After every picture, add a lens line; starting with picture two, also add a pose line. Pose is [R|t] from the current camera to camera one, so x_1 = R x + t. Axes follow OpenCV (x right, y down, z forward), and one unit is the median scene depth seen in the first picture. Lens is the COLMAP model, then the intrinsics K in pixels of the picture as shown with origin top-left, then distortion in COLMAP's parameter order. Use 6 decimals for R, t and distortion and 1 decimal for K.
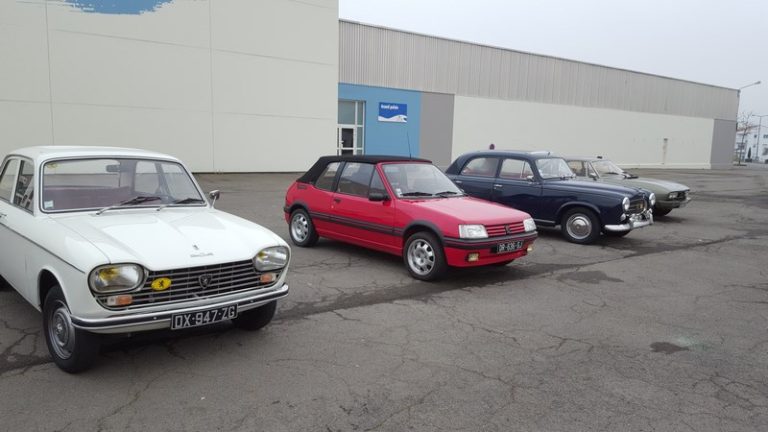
lens RADIAL K [[552.1, 0, 374.0], [0, 552.1, 200.2], [0, 0, 1]] dist [0.057123, -0.057252]
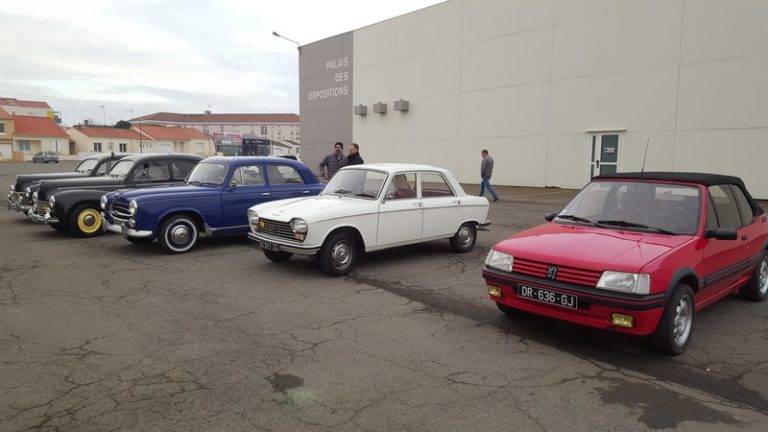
lens RADIAL K [[552.1, 0, 385.2], [0, 552.1, 216.8], [0, 0, 1]] dist [0.057123, -0.057252]
pose [[0.029798, 0.078482, -0.996470, 0.421318], [-0.112255, 0.990869, 0.074684, -0.020906], [0.993233, 0.109633, 0.038336, 0.339635]]
